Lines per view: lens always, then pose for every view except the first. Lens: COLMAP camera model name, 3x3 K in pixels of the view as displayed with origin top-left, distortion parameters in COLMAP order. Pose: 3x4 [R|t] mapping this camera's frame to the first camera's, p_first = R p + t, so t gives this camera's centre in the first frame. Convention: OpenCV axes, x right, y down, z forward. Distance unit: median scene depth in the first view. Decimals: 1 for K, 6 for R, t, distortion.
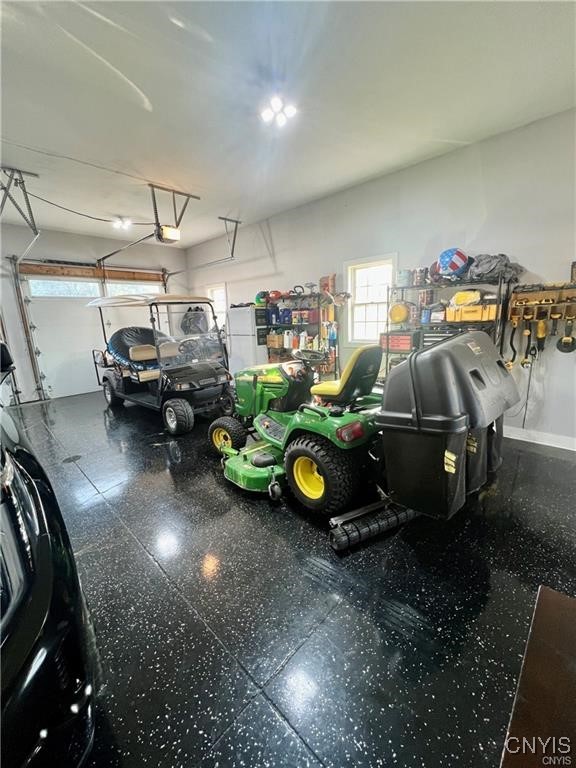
lens RADIAL K [[310.4, 0, 288.4], [0, 310.4, 382.9], [0, 0, 1]] dist [0.001527, 0.000073]
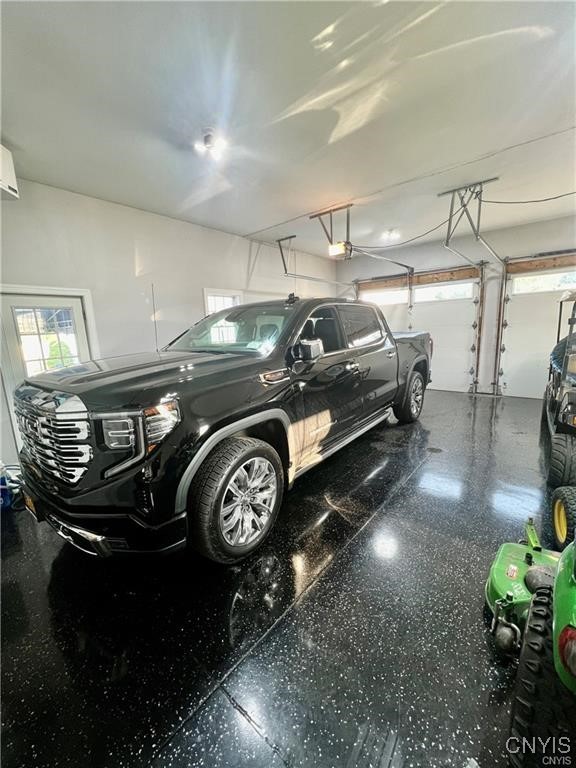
lens RADIAL K [[310.4, 0, 288.0], [0, 310.4, 383.8], [0, 0, 1]] dist [0.001527, 0.000073]
pose [[0.098443, 0.210074, -0.972717, 0.227239], [-0.178282, 0.965374, 0.190445, -0.083485], [0.979043, 0.154670, 0.132487, 0.272947]]
